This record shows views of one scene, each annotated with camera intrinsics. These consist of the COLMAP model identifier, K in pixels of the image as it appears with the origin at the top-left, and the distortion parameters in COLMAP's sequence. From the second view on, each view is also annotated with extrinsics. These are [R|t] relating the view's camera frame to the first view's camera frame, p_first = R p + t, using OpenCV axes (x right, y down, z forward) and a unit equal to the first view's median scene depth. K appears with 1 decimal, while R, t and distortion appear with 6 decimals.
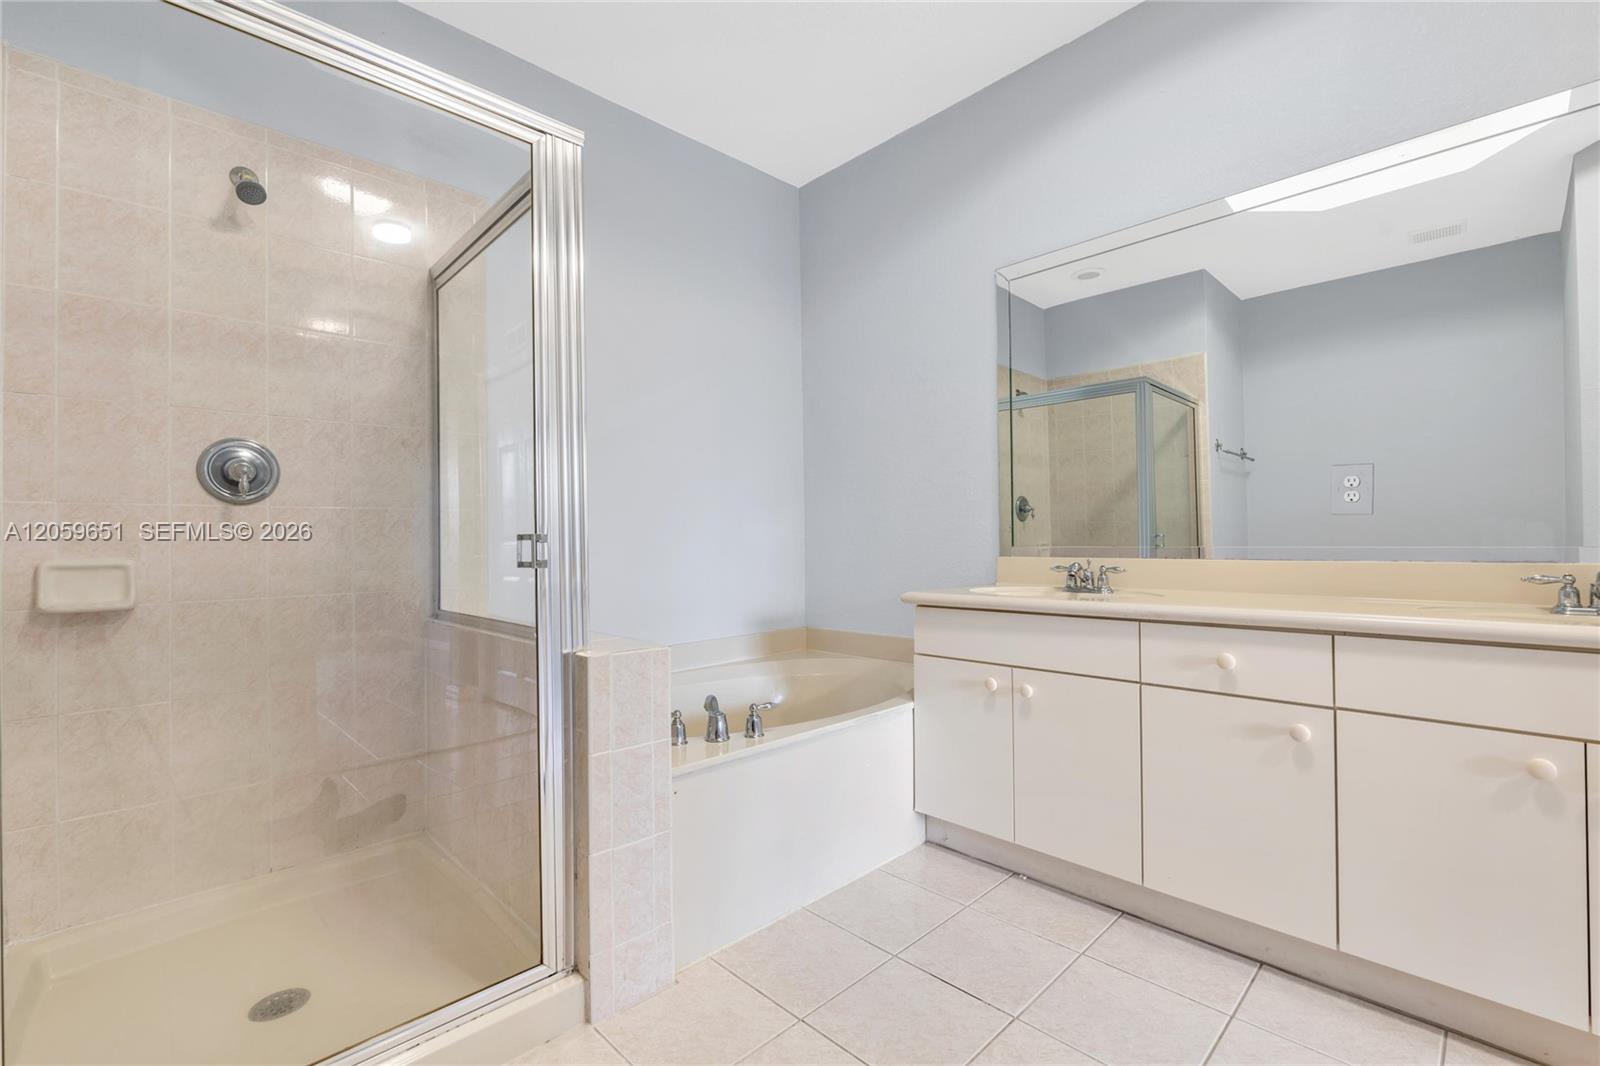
lens RADIAL K [[710.8, 0, 808.1], [0, 710.8, 537.2], [0, 0, 1]] dist [-0.000649, 0.000204]
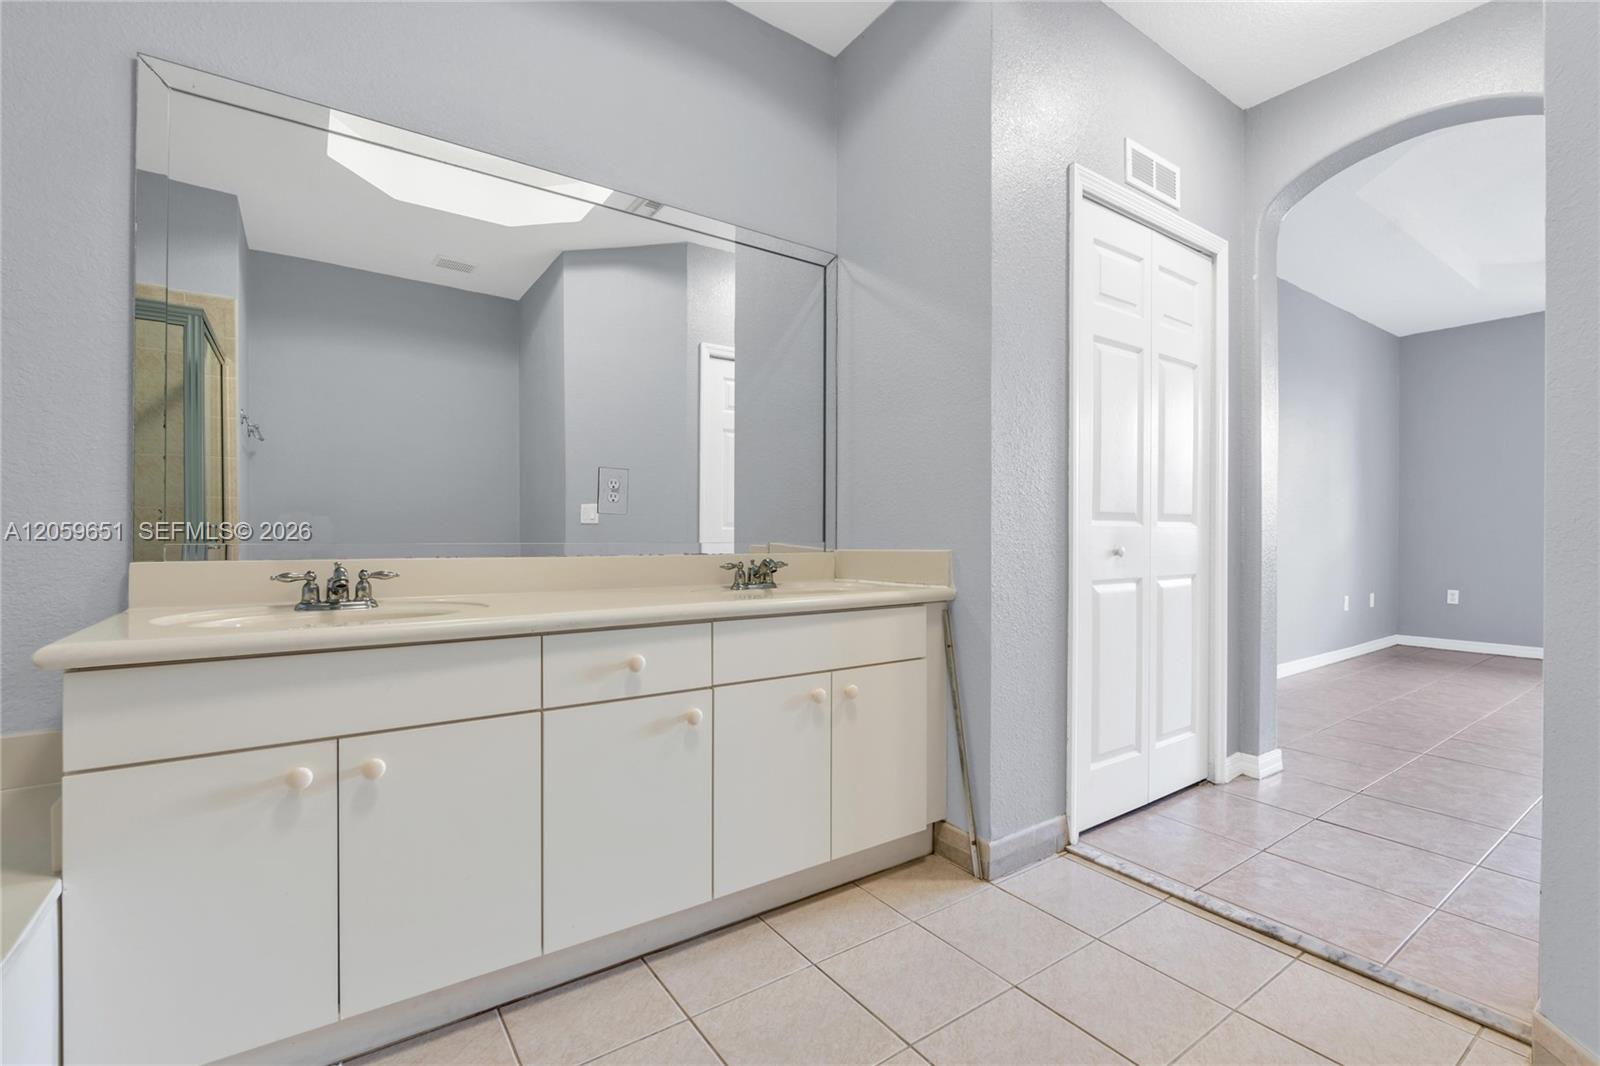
lens RADIAL K [[710.8, 0, 808.1], [0, 710.8, 537.2], [0, 0, 1]] dist [-0.000649, 0.000204]
pose [[0.164772, 0.005338, 0.986317, -0.309735], [-0.010504, 0.999938, -0.003657, 0.005755], [-0.986276, -0.009758, 0.164818, 0.592241]]
